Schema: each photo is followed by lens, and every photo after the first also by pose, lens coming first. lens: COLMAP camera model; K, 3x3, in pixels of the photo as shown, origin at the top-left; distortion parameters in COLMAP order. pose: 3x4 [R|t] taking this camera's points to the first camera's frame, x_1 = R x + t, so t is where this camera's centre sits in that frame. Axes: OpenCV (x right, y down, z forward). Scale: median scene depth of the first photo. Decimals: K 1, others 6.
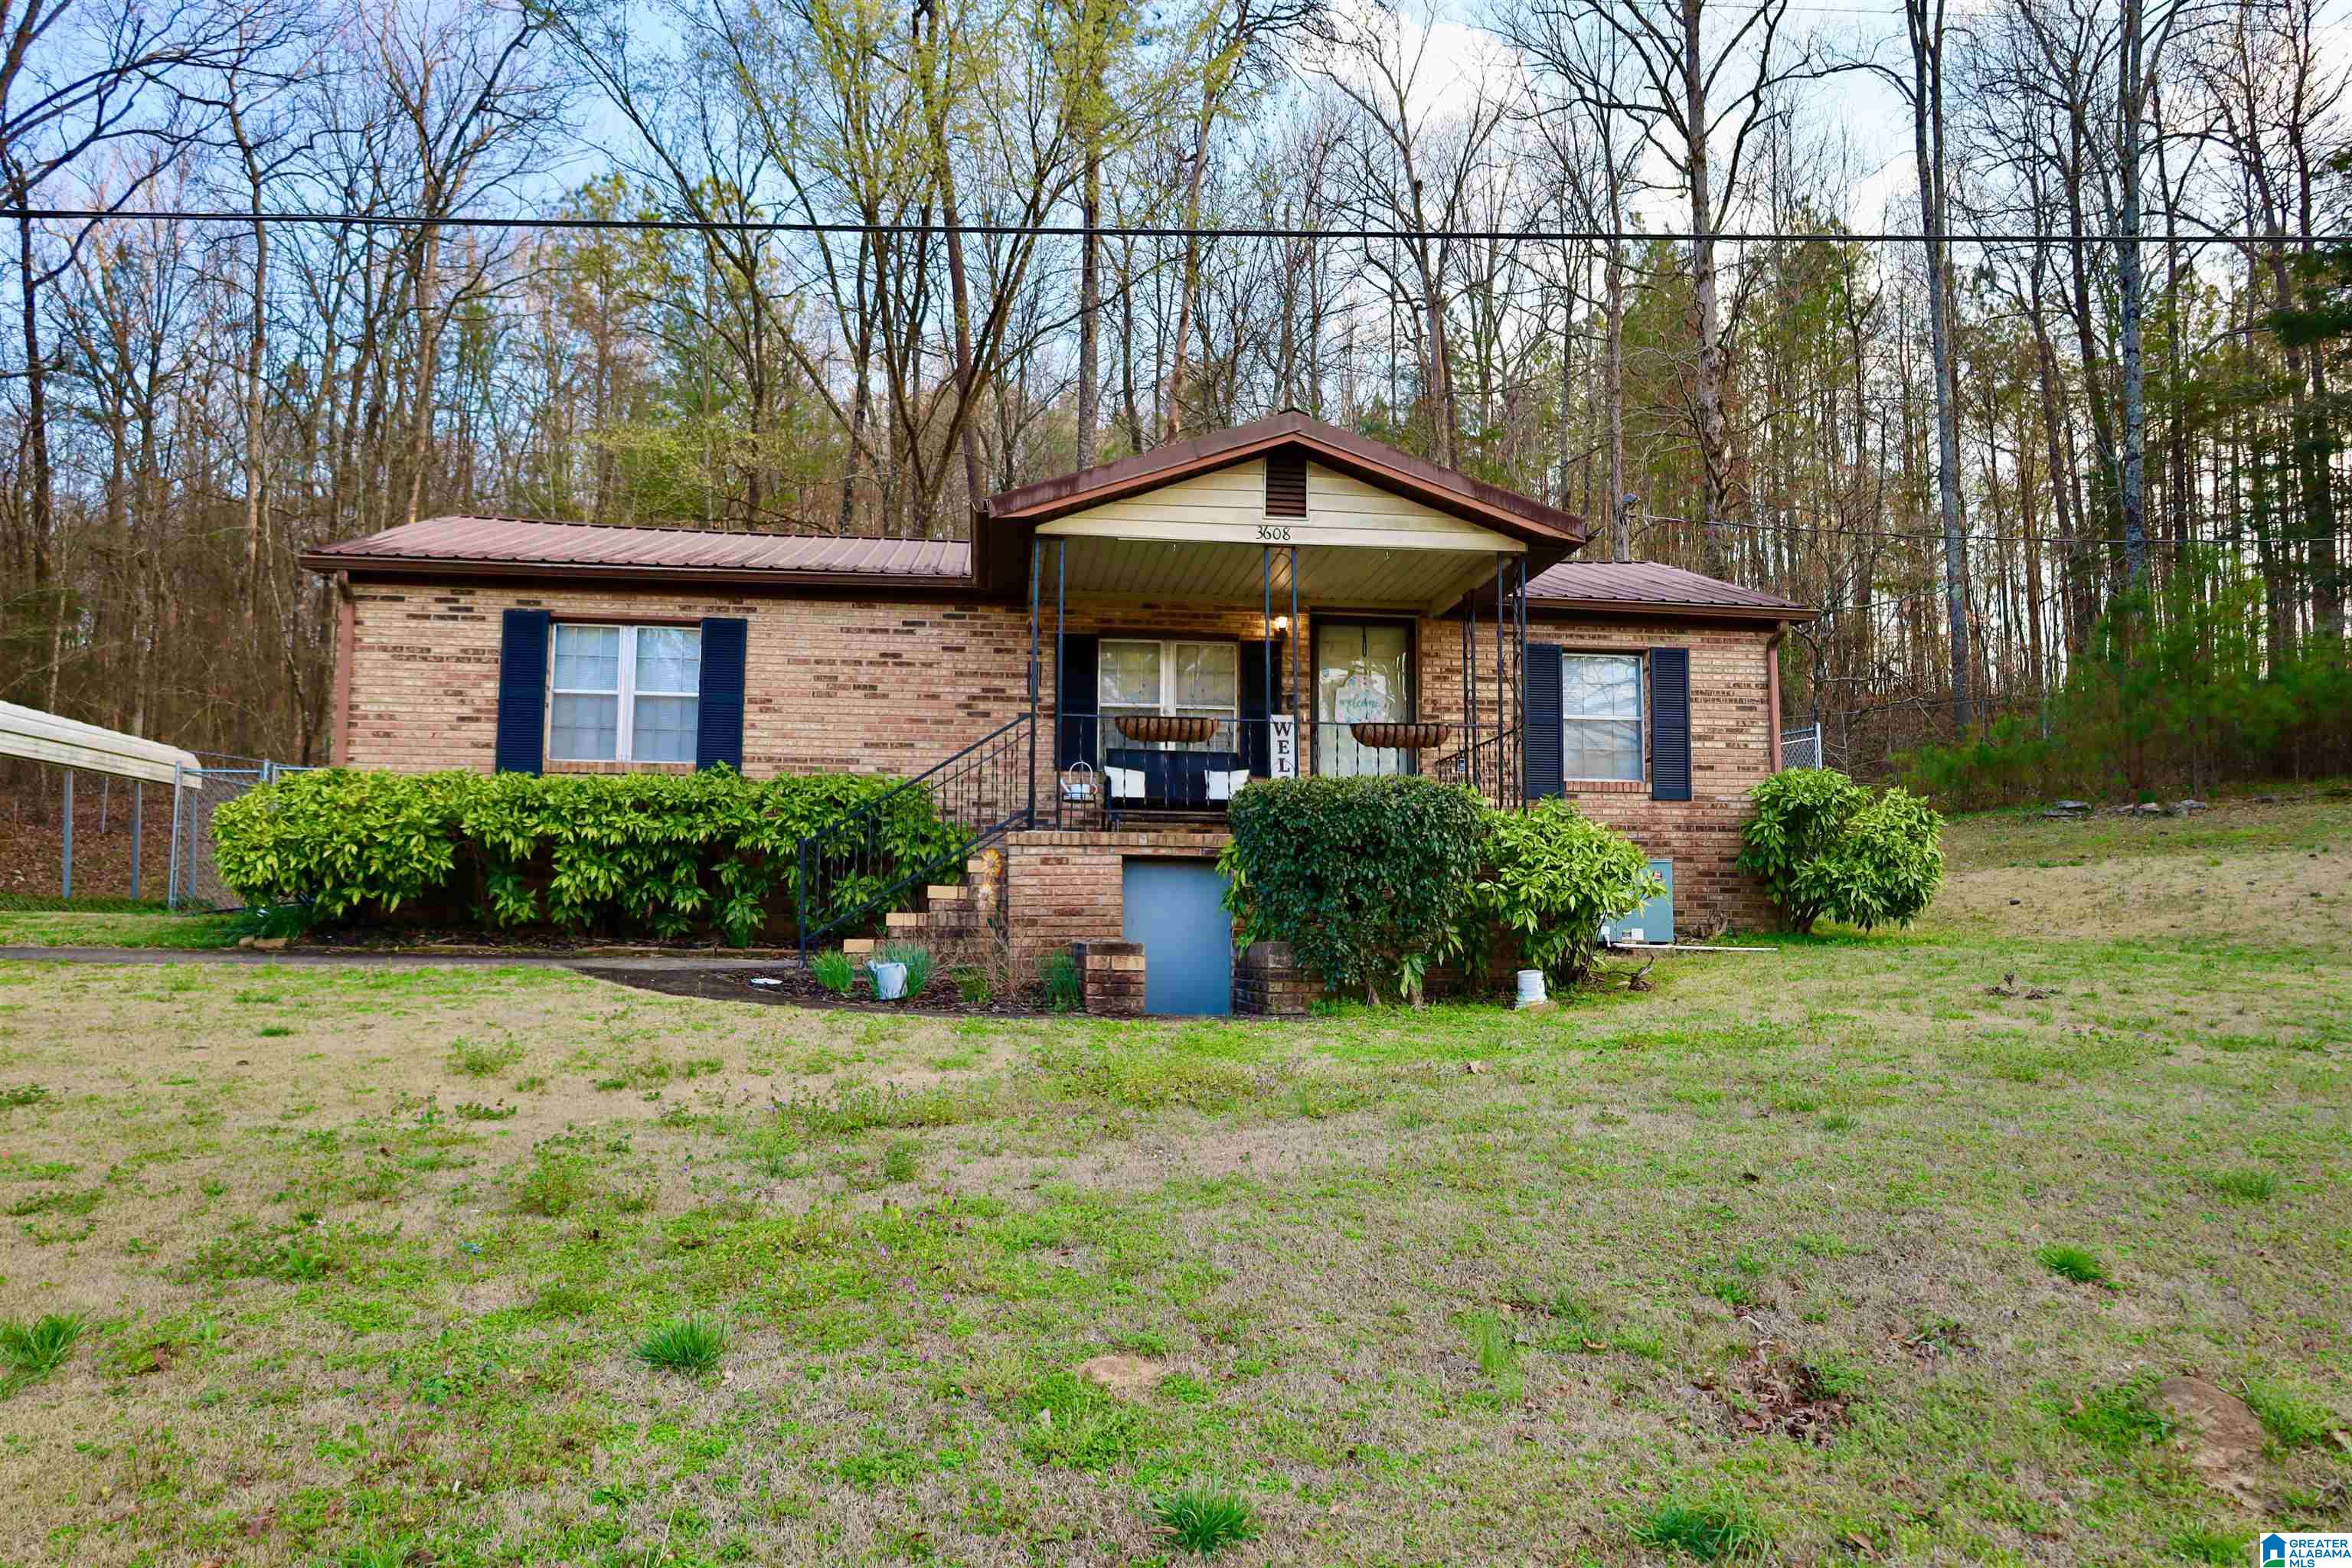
lens RADIAL K [[1618.7, 0, 1177.2], [0, 1618.7, 784.5], [0, 0, 1]] dist [-0.004640, -0.000617]
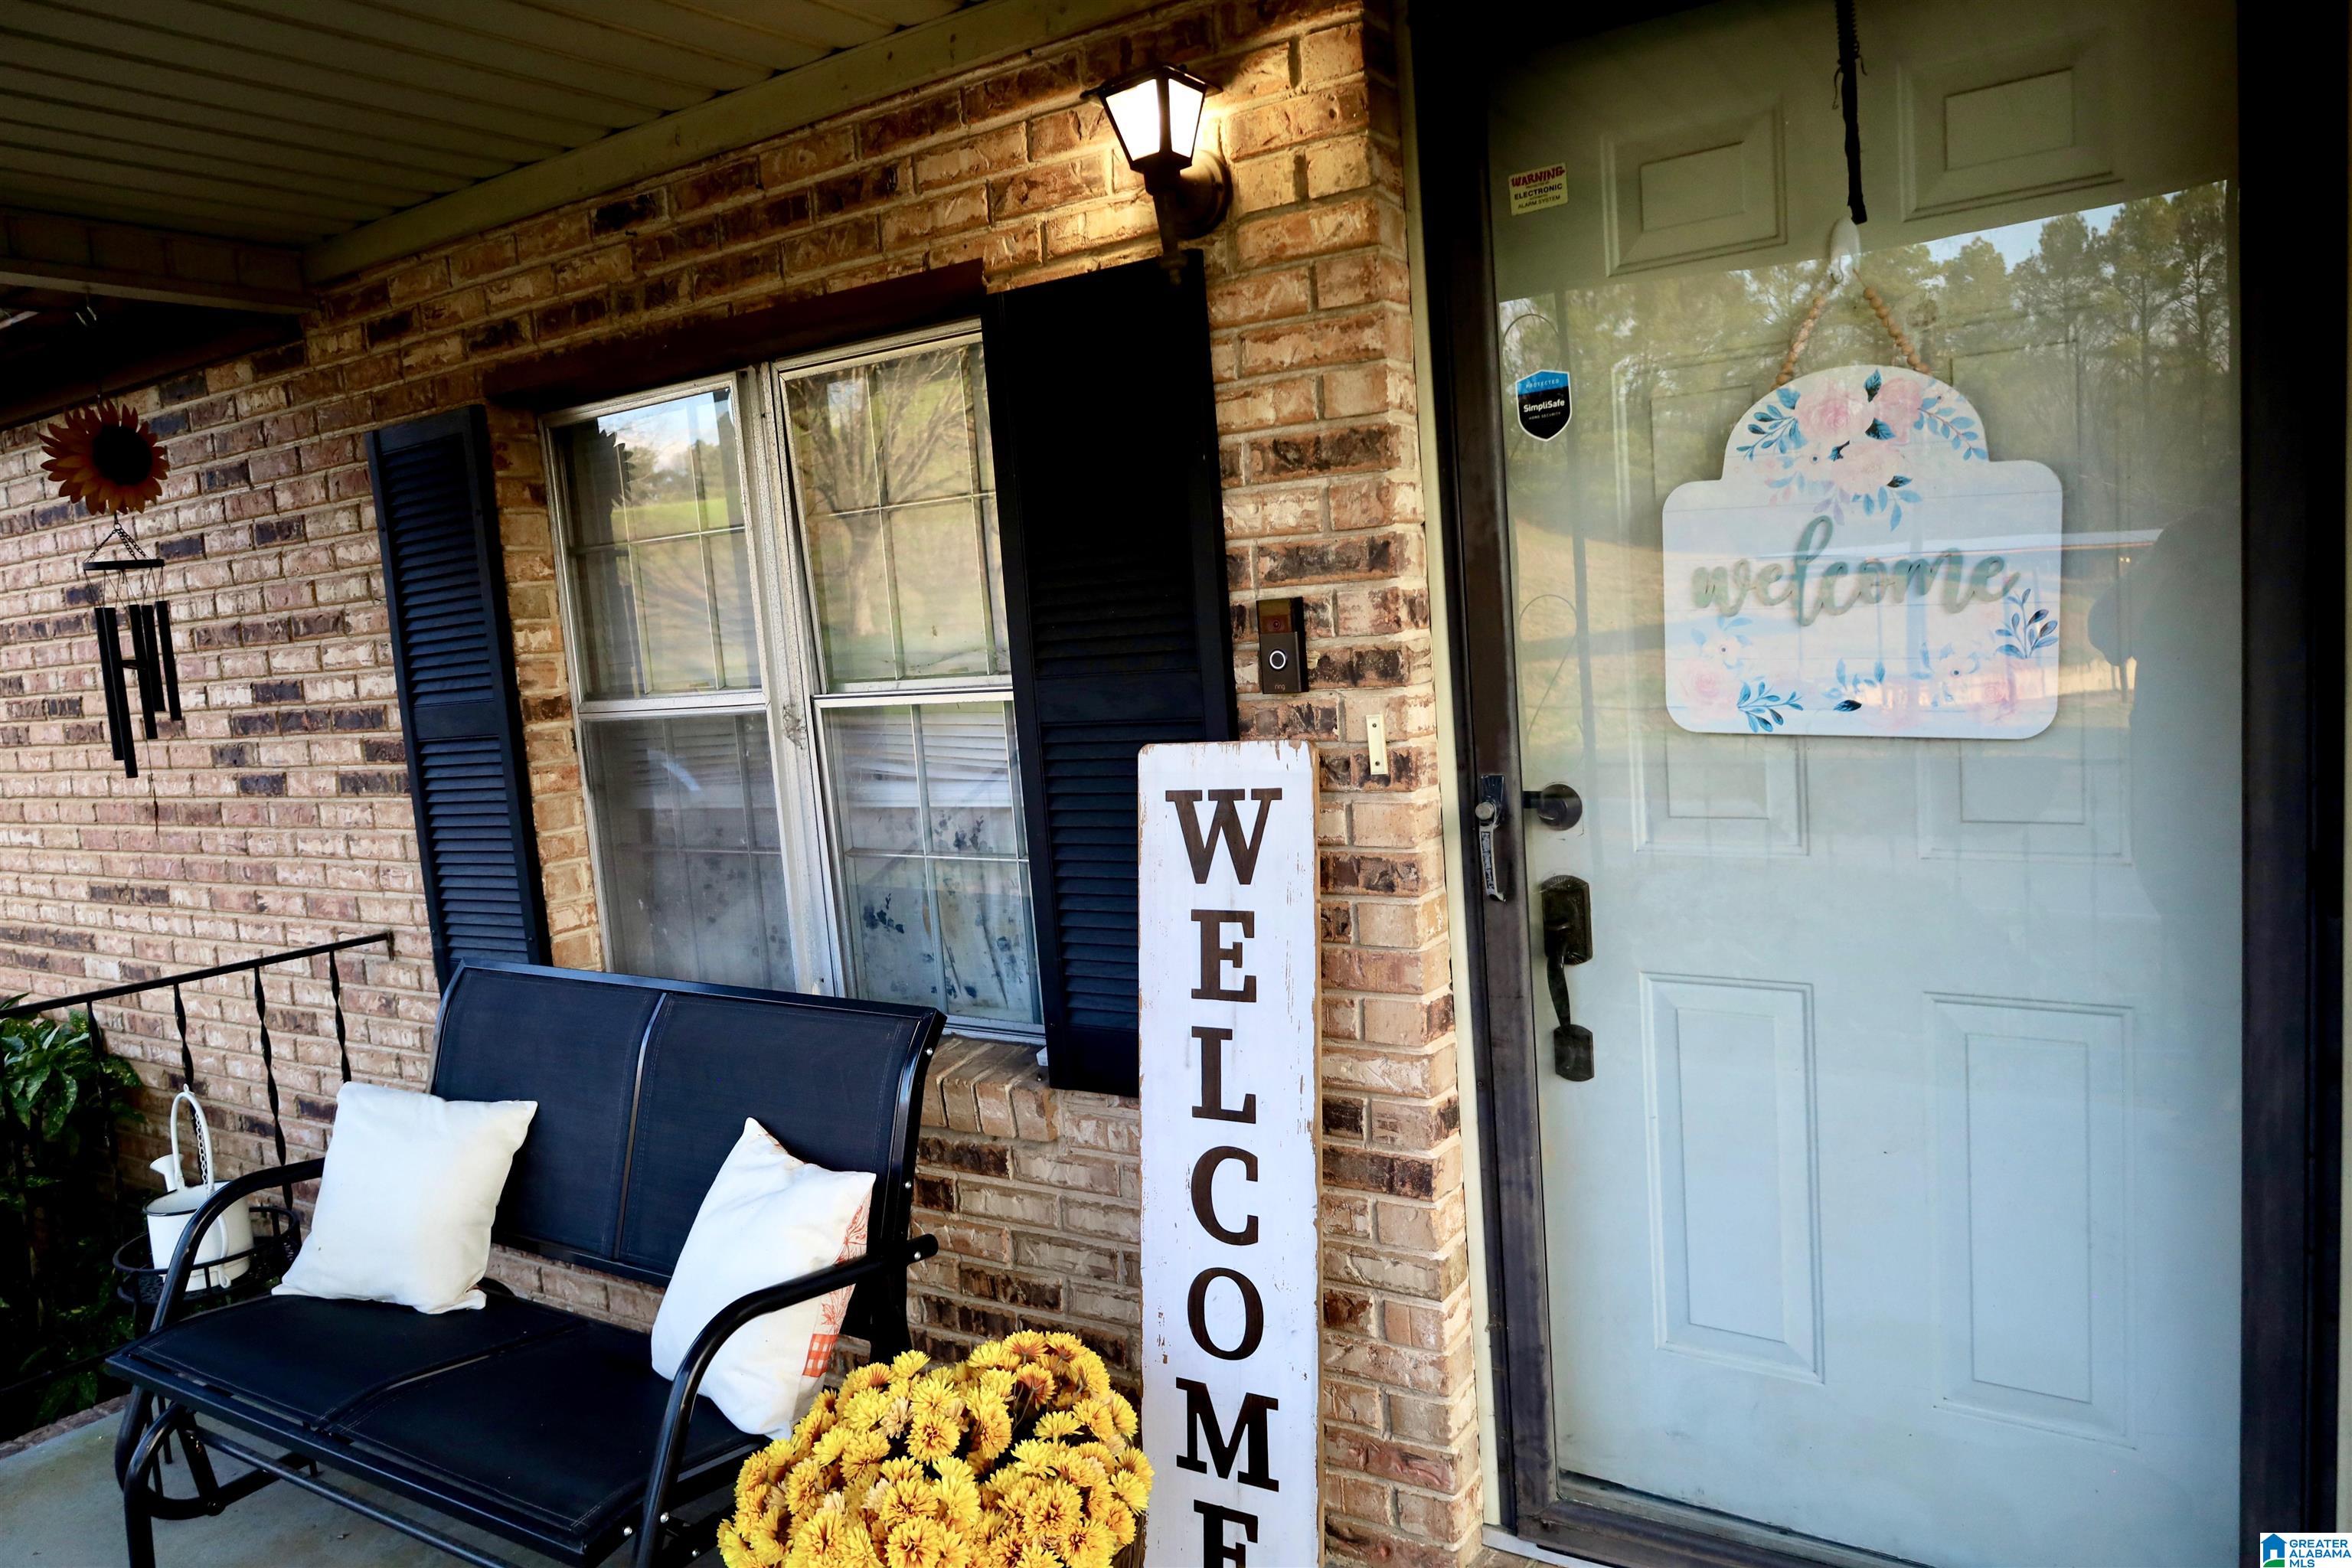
lens RADIAL K [[1618.7, 0, 1175.3], [0, 1618.7, 787.2], [0, 0, 1]] dist [-0.004640, -0.000617]
pose [[0.760514, 0.004091, -0.649308, 0.163569], [0.141006, 0.975077, 0.171298, -0.066550], [0.633826, -0.221831, 0.740983, 0.884855]]
